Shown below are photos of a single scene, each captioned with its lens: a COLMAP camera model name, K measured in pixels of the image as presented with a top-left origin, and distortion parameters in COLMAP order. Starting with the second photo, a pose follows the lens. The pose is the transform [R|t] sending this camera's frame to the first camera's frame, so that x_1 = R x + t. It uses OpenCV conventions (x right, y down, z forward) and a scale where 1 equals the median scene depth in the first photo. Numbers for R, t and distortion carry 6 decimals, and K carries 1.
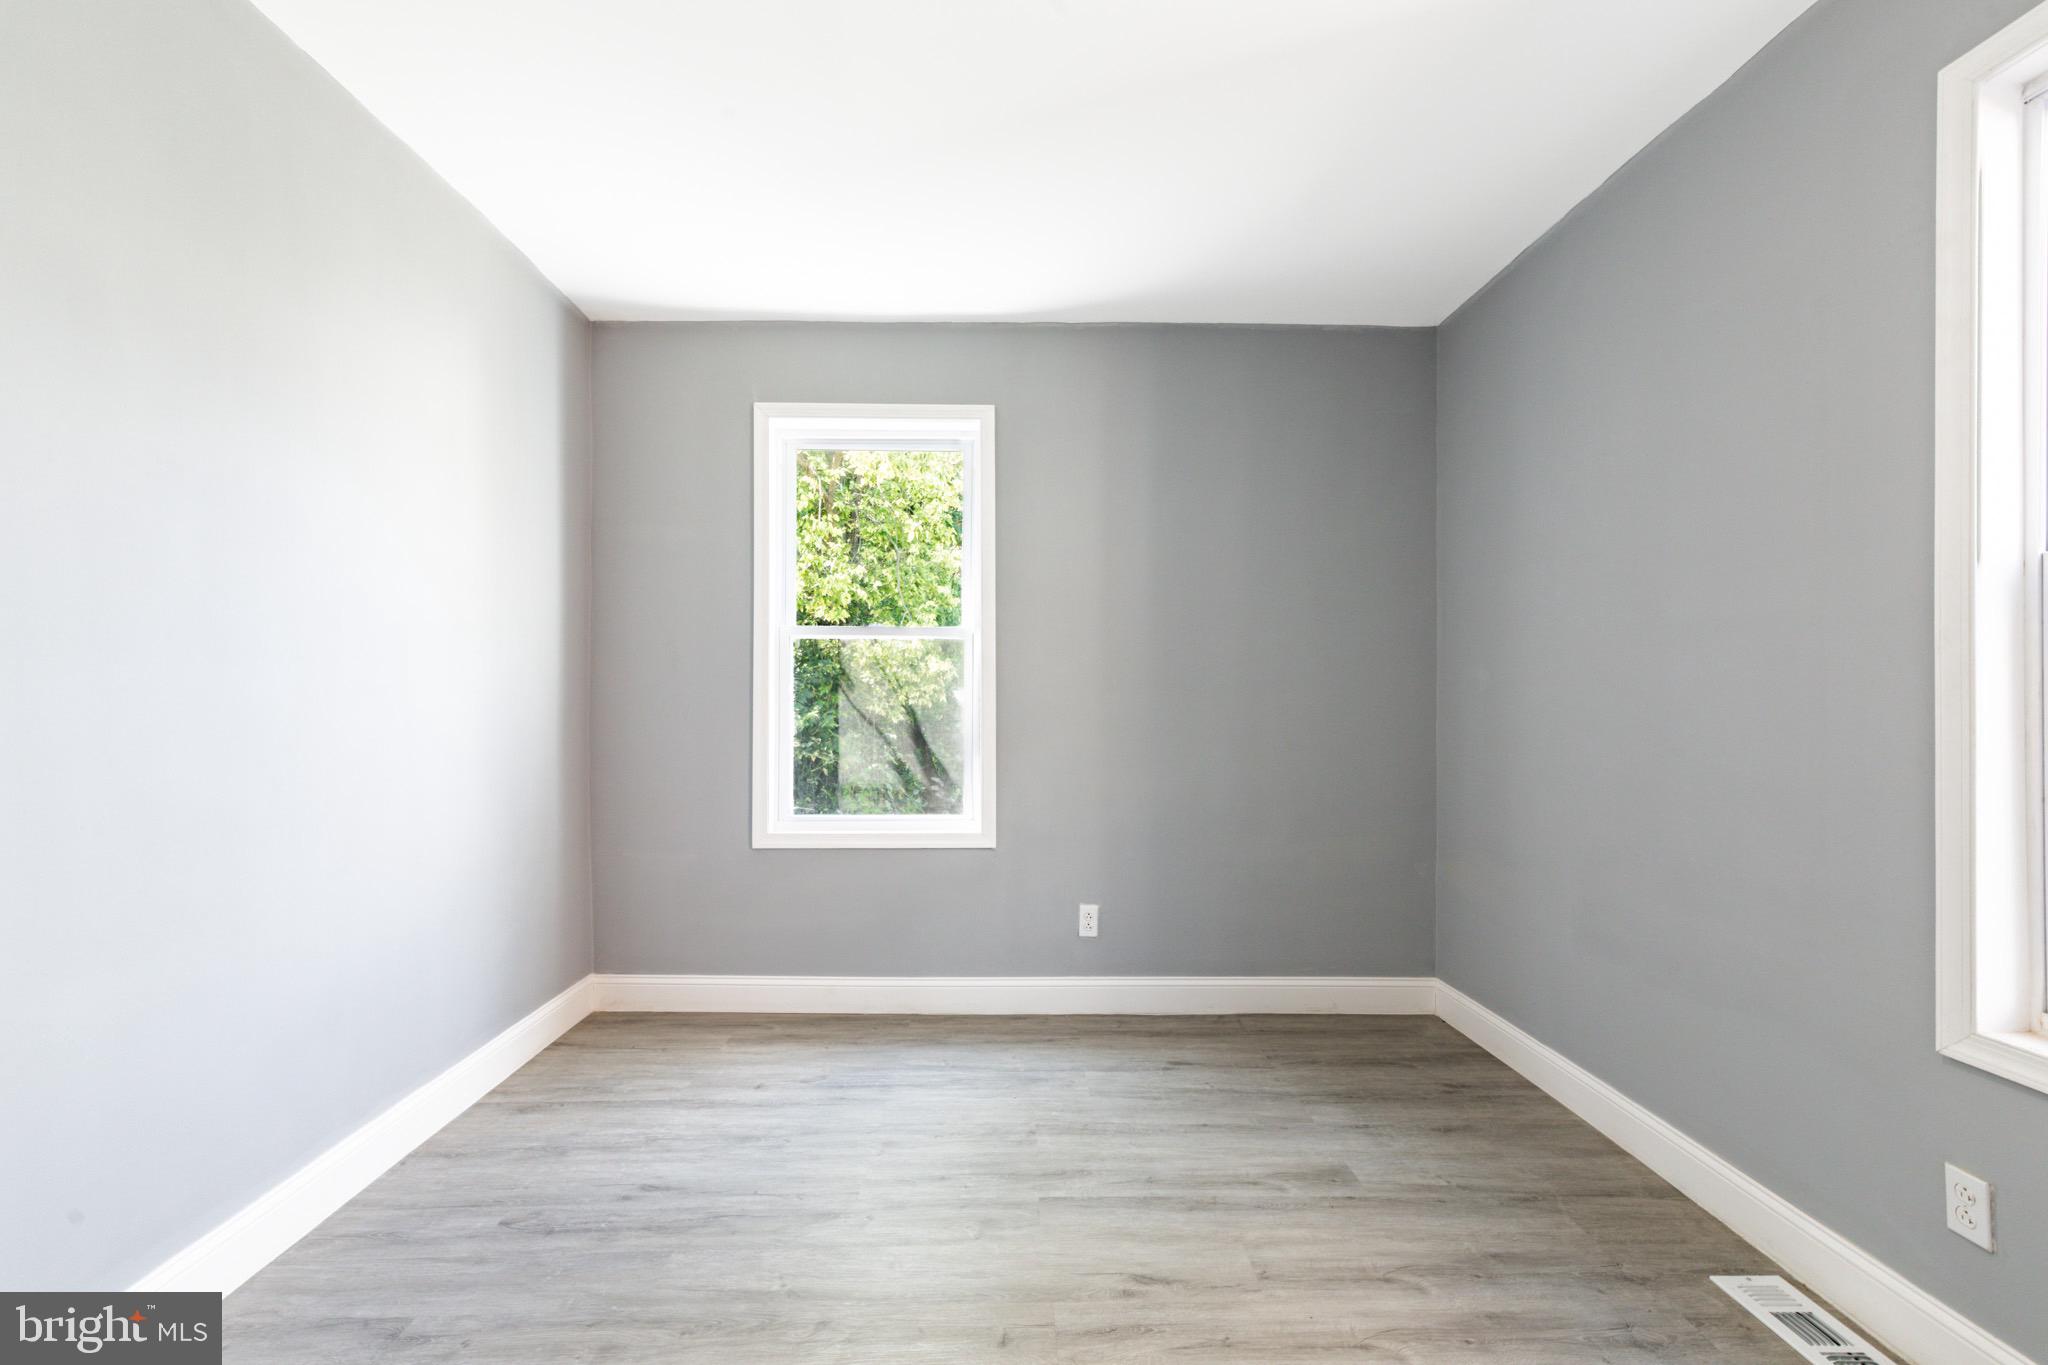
lens RADIAL K [[882.0, 0, 1026.2], [0, 882.0, 695.0], [0, 0, 1]] dist [0.002932, 0.000098]
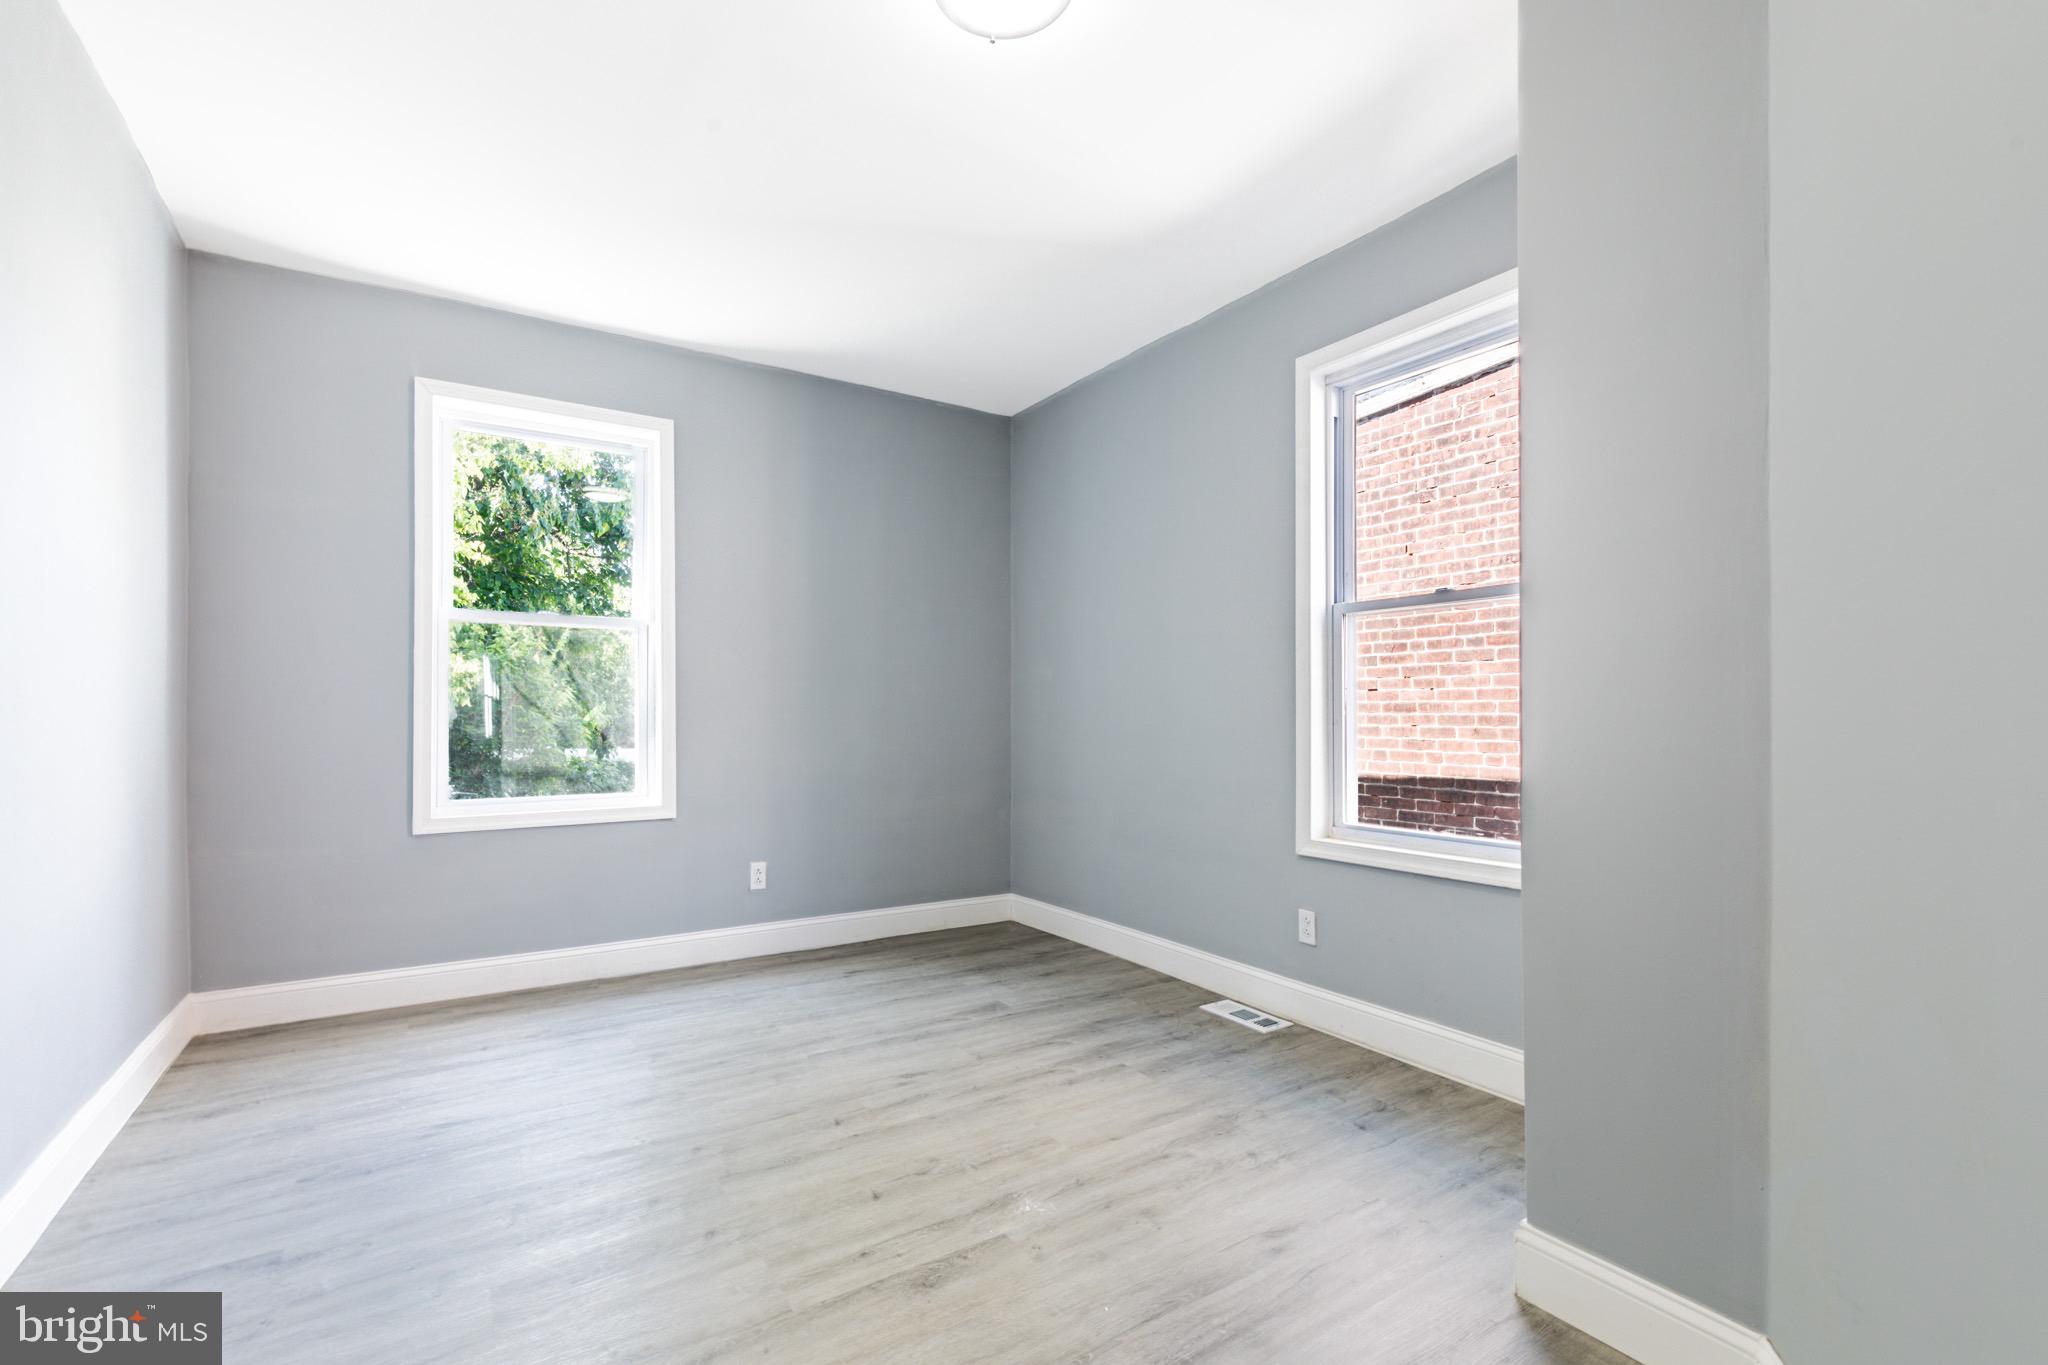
lens RADIAL K [[895.5, 0, 988.5], [0, 895.5, 715.2], [0, 0, 1]] dist [-0.003795, -0.000511]
pose [[0.859151, -0.003590, 0.511710, -0.329459], [0.002676, 0.999993, 0.002523, 0.049911], [-0.511715, -0.000798, 0.859155, -0.206911]]
